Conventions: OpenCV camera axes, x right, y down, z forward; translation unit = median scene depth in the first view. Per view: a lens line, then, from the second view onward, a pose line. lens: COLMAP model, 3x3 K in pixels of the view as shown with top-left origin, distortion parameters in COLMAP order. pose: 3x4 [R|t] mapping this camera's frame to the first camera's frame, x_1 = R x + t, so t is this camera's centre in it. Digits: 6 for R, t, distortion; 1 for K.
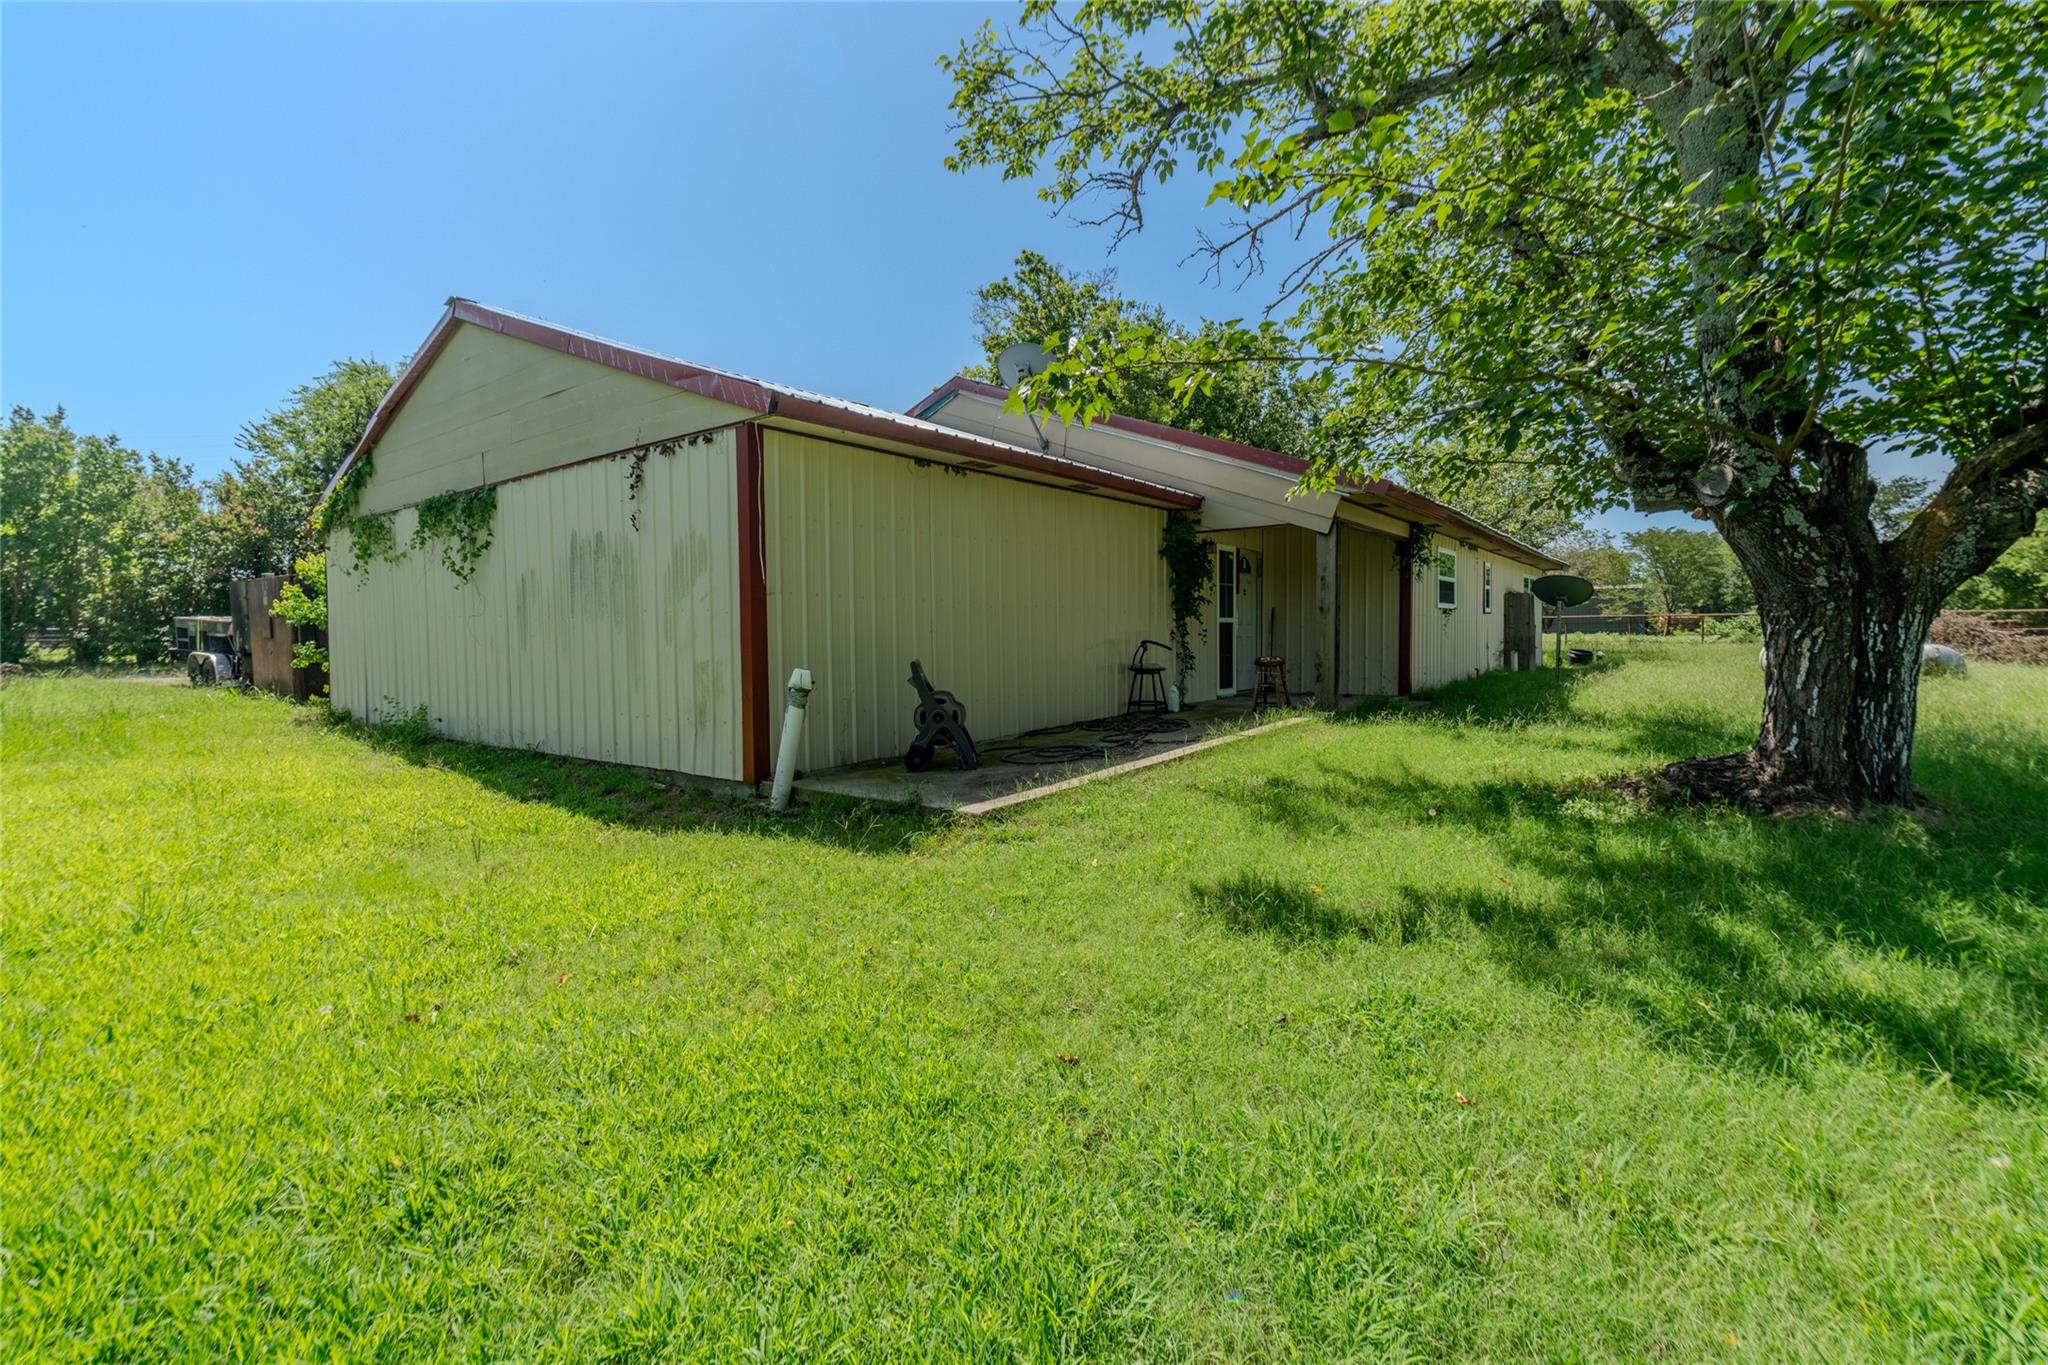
lens RADIAL K [[925.4, 0, 1020.7], [0, 925.4, 682.7], [0, 0, 1]] dist [0.000537, -0.000482]
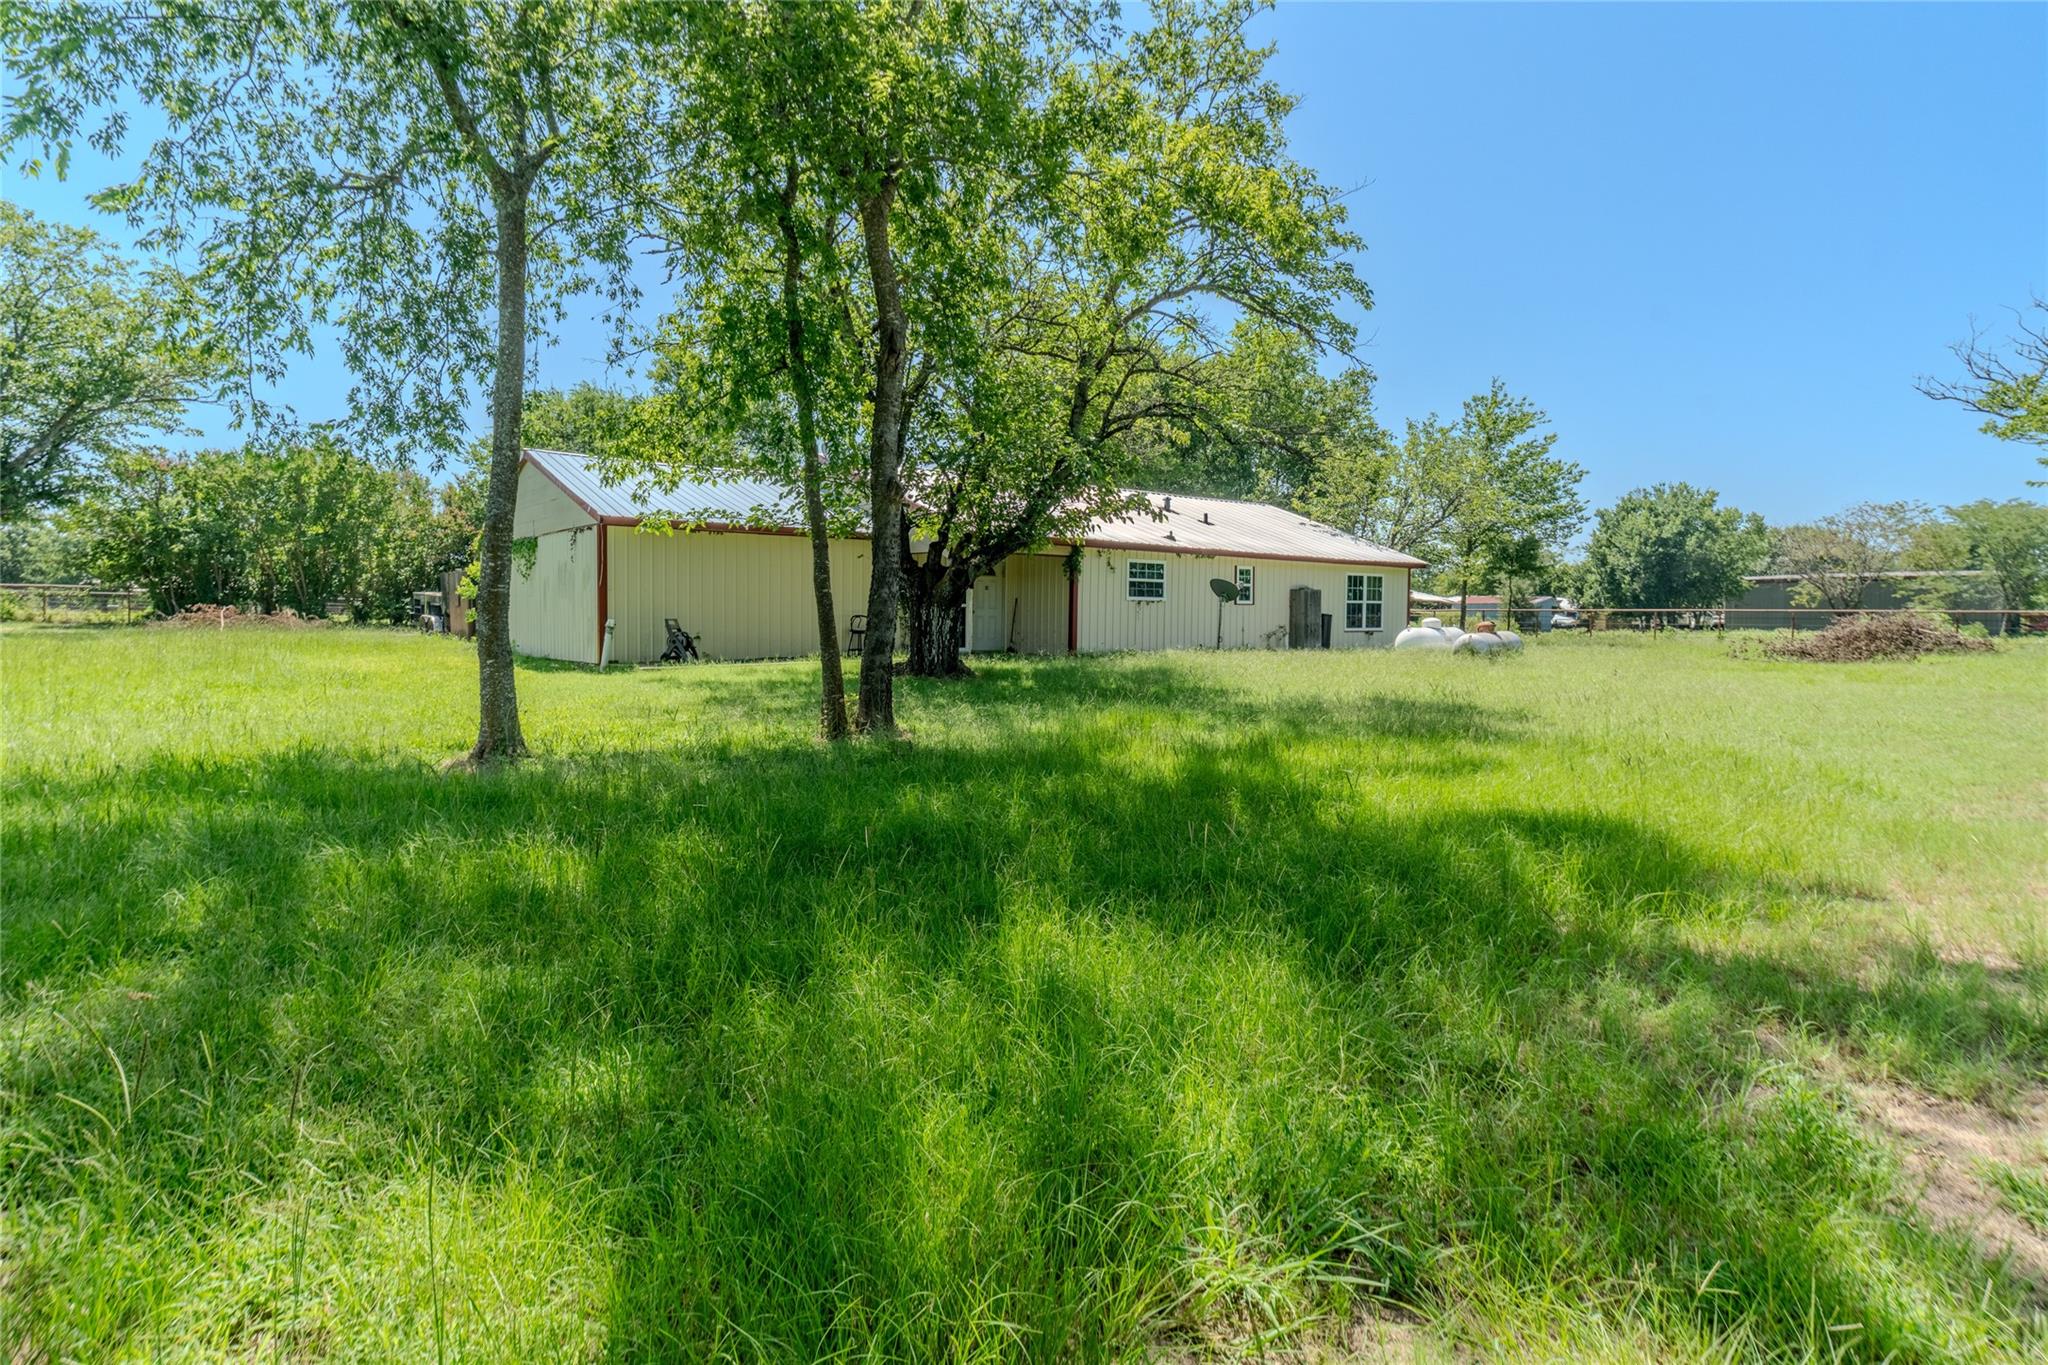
lens RADIAL K [[1120.1, 0, 1013.8], [0, 1120.1, 689.7], [0, 0, 1]] dist [-0.001317, -0.000293]
pose [[0.968784, 0.035258, -0.245386, 0.383994], [-0.032885, 0.999364, 0.013765, 0.024259], [0.245715, -0.005266, 0.969328, -0.417813]]
